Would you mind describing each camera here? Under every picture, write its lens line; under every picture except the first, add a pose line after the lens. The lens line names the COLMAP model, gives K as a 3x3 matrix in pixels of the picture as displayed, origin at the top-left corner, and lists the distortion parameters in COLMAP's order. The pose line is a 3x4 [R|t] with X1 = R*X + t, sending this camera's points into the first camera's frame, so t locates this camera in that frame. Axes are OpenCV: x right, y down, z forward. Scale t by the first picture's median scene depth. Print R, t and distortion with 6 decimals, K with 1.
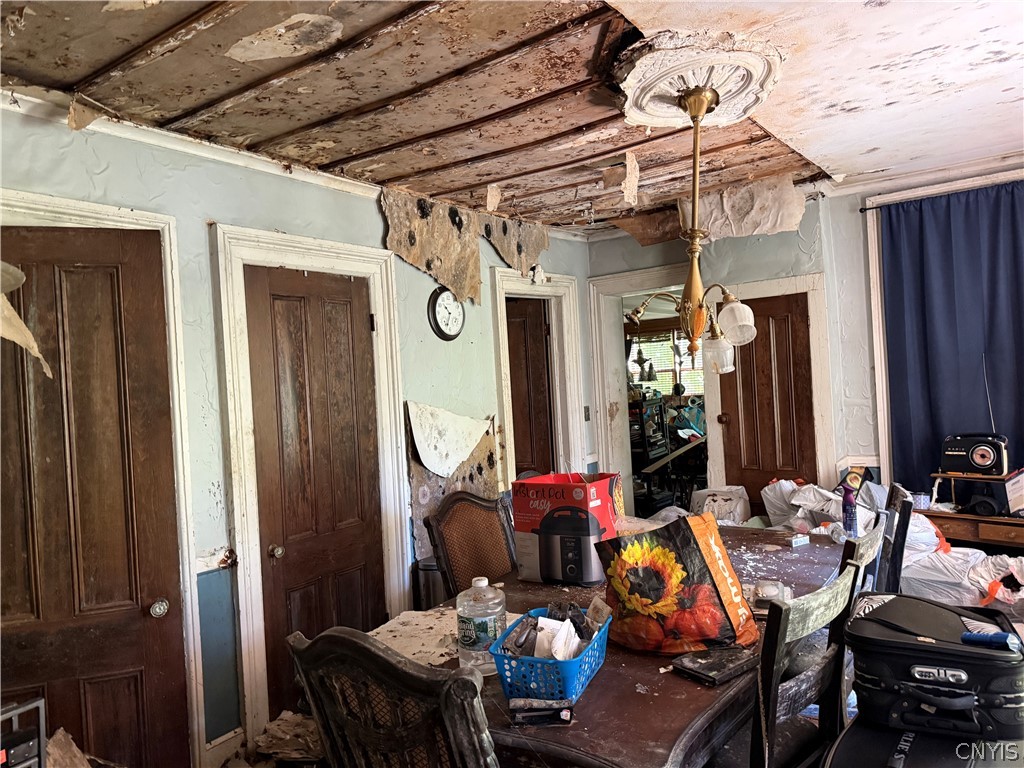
lens RADIAL K [[720.5, 0, 509.6], [0, 720.5, 385.0], [0, 0, 1]] dist [0.037646, -0.042372]
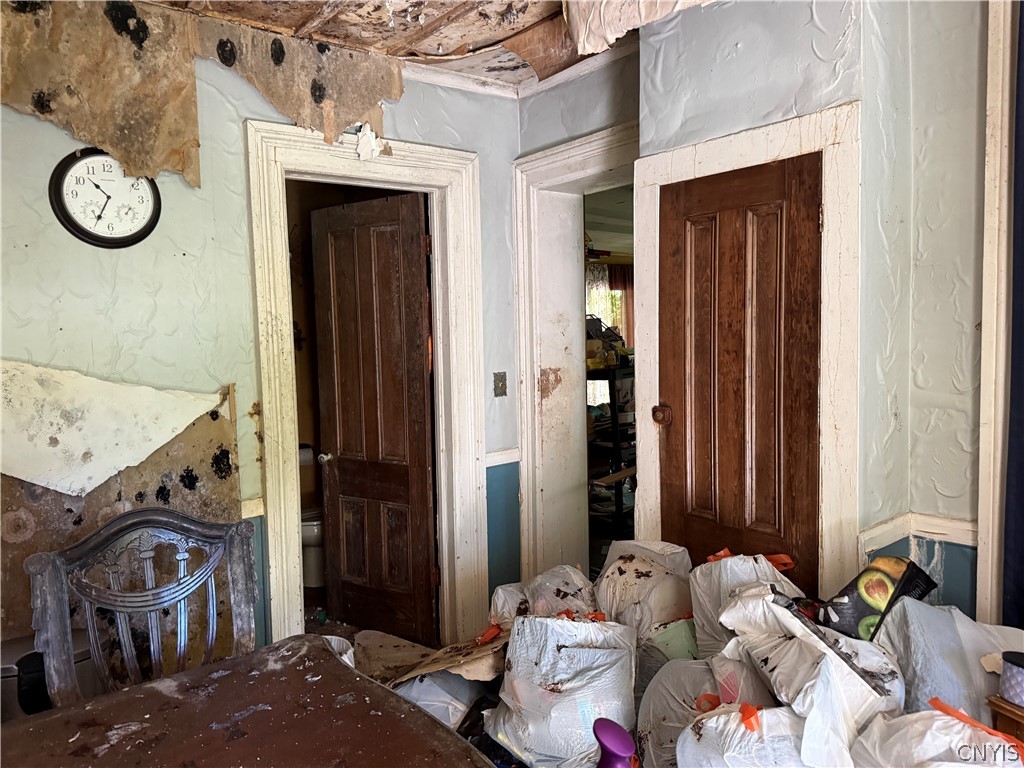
lens RADIAL K [[720.5, 0, 535.7], [0, 720.5, 378.7], [0, 0, 1]] dist [0.037646, -0.042372]
pose [[0.968478, 0.053693, -0.243242, 0.346525], [-0.036667, 0.996584, 0.073994, -0.013921], [0.246384, -0.062742, 0.967139, 0.500767]]
